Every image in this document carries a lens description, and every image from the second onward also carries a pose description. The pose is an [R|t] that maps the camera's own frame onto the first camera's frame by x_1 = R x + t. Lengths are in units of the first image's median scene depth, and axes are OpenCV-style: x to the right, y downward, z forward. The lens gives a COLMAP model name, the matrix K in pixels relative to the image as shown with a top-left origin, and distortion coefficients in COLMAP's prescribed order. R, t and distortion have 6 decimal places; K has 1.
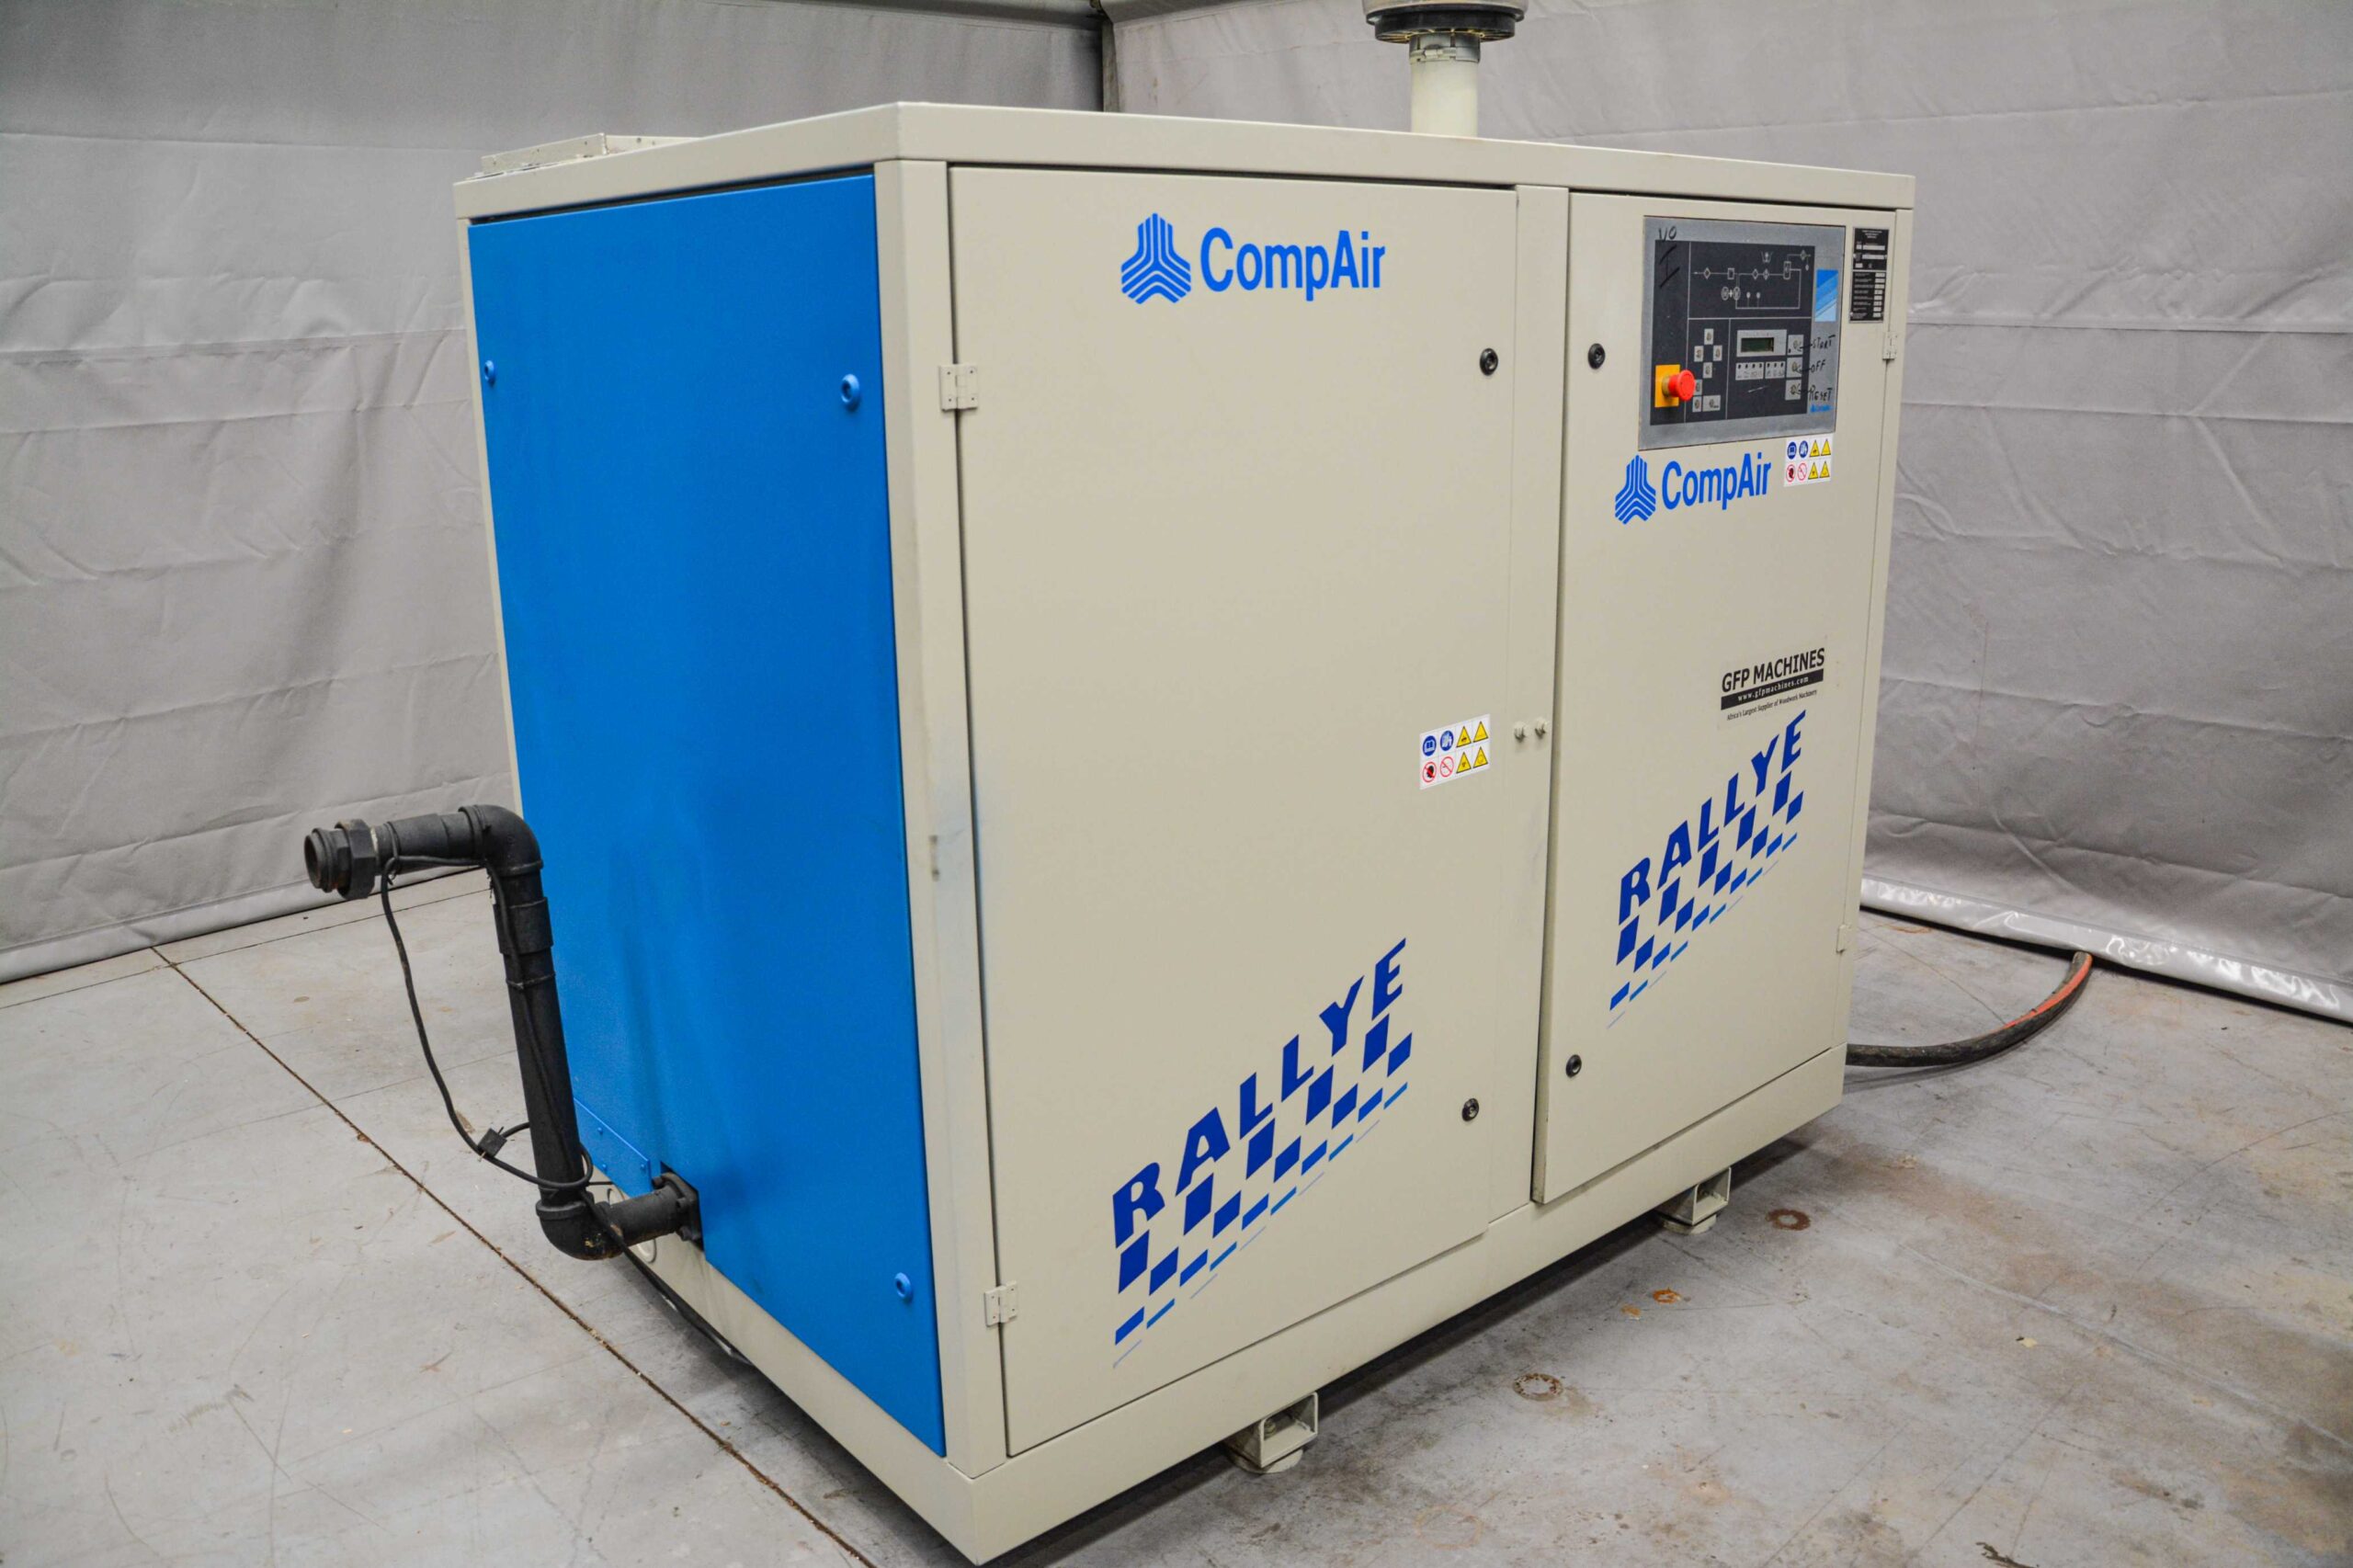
lens RADIAL K [[1783.7, 0, 1184.5], [0, 1783.7, 783.0], [0, 0, 1]] dist [-0.115526, 0.093269]
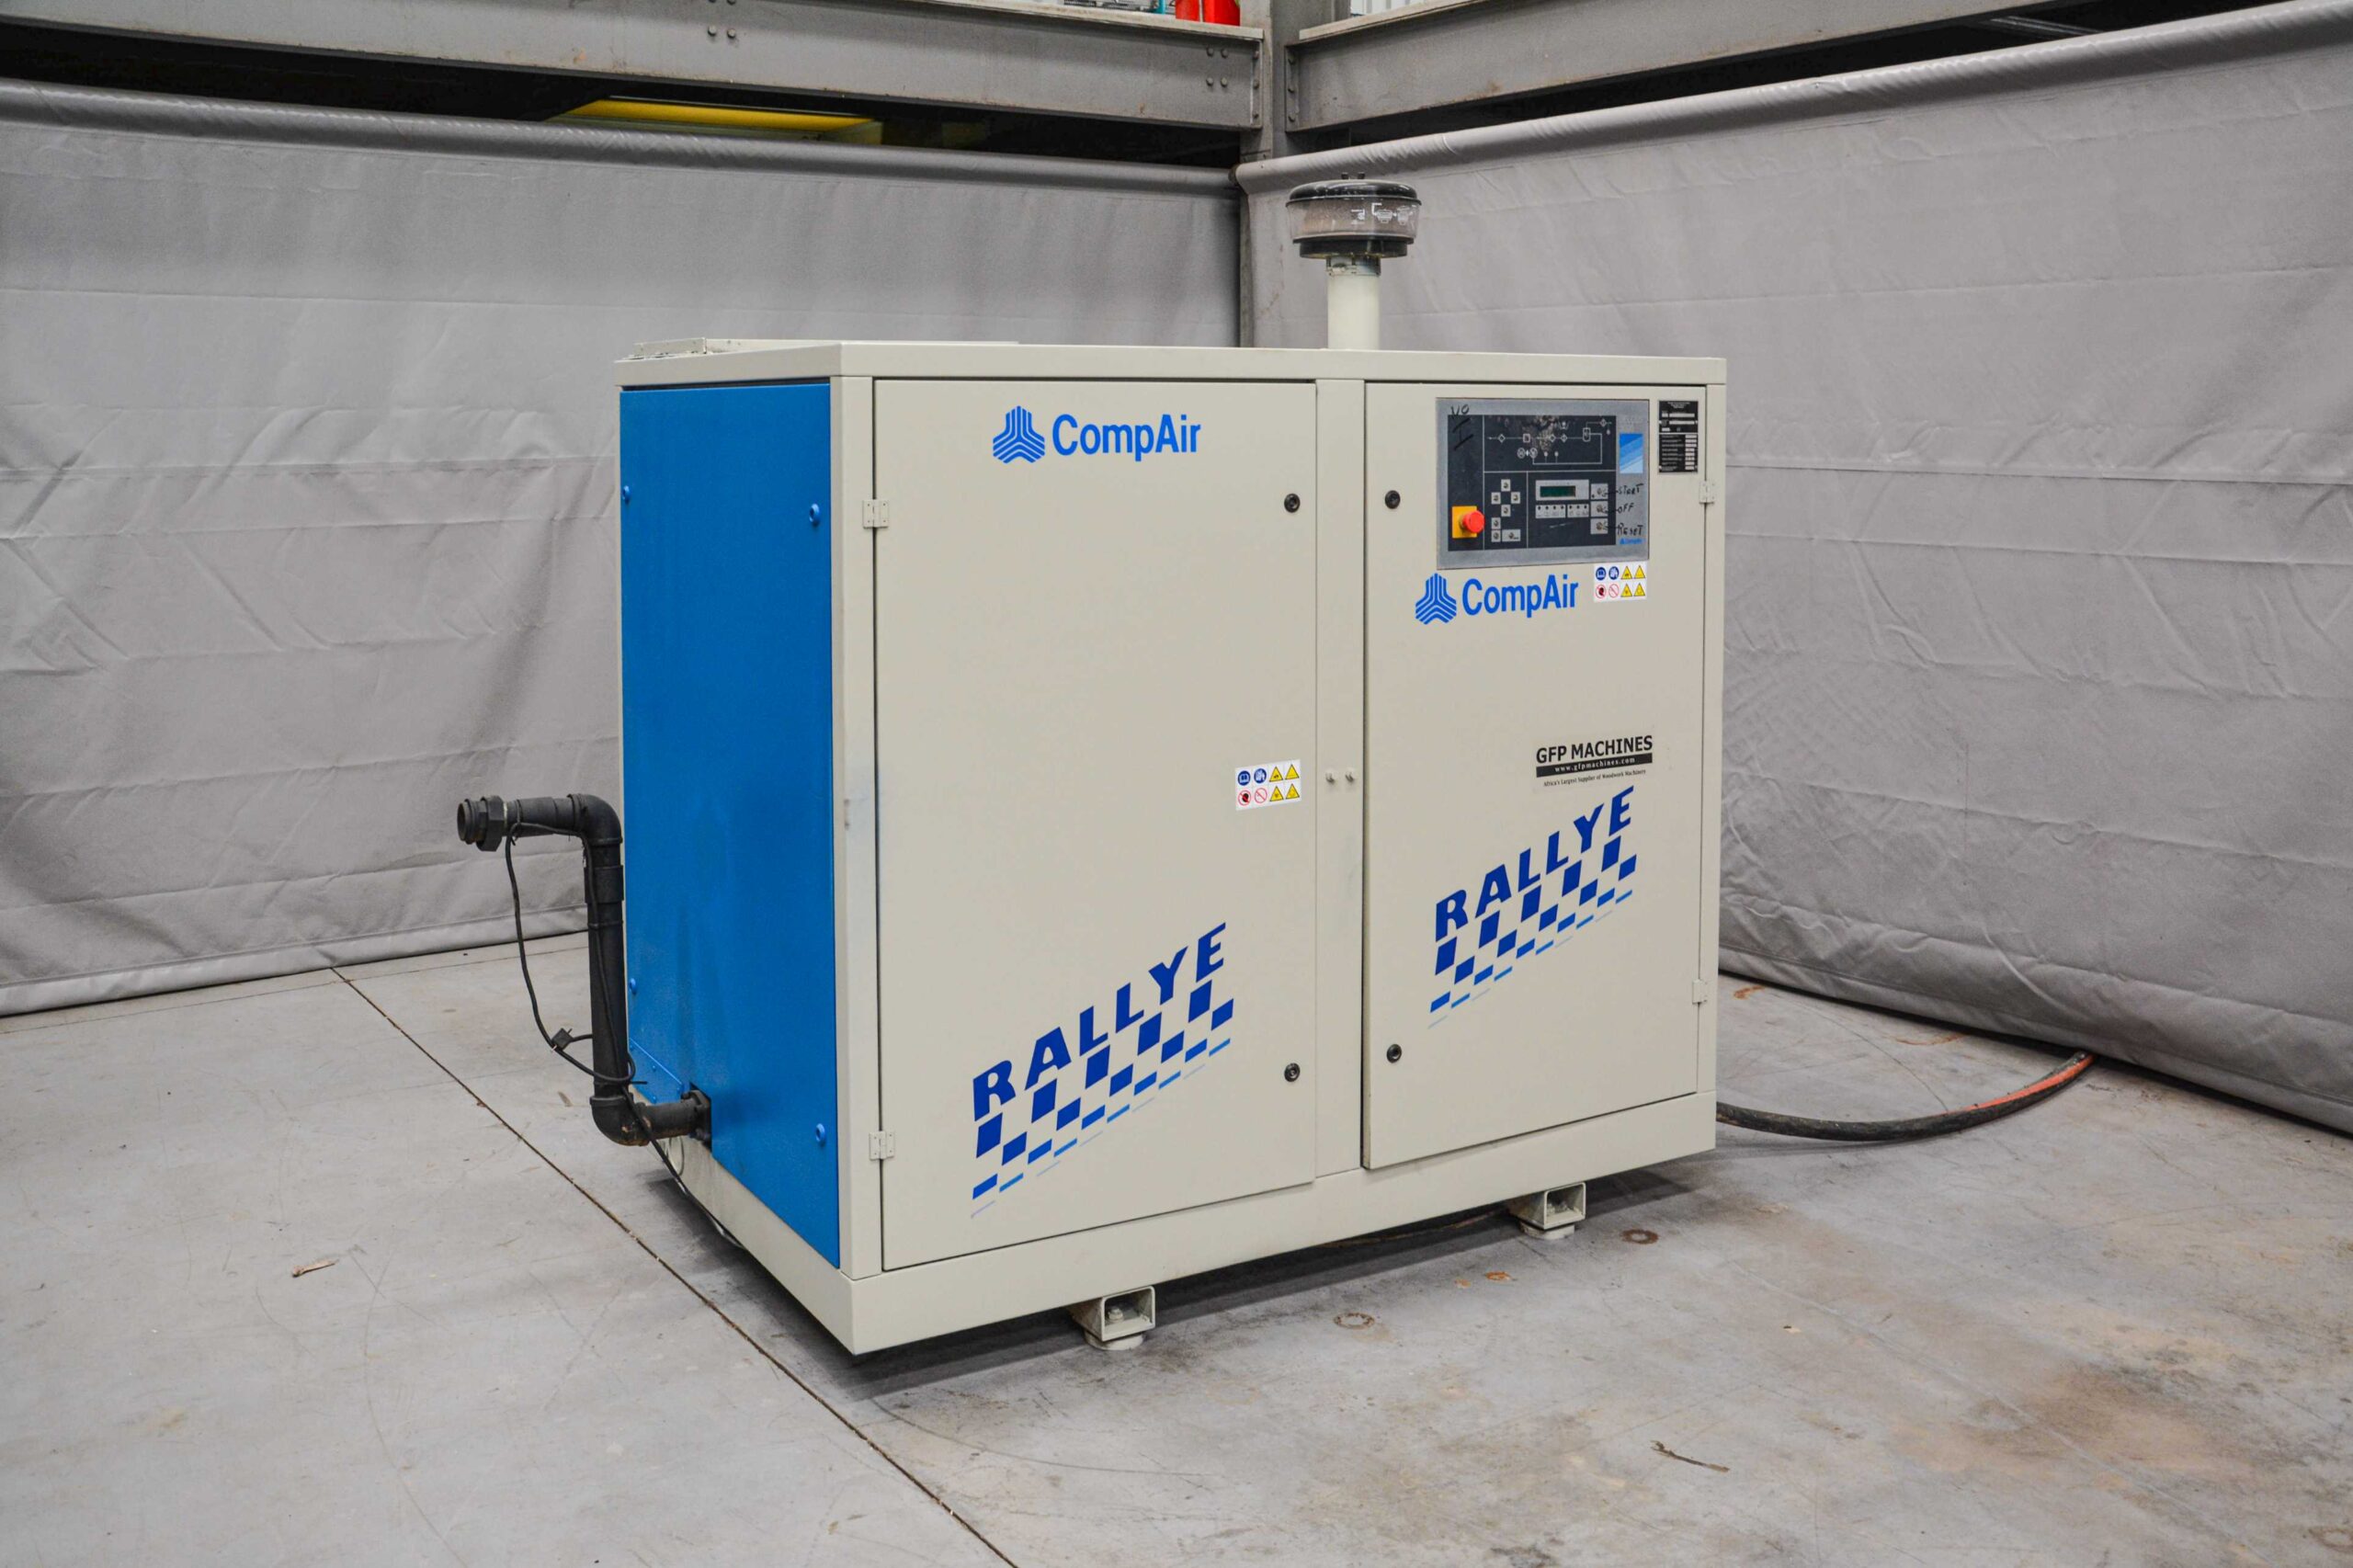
lens RADIAL K [[2096.8, 0, 1181.4], [0, 2096.8, 563.8], [0, 0, 1]] dist [-0.025107, -0.000727]
pose [[0.986517, 0.023023, -0.162032, 0.297970], [-0.054617, 0.979612, -0.193334, 0.113189], [0.154277, 0.199577, 0.967661, -0.513608]]
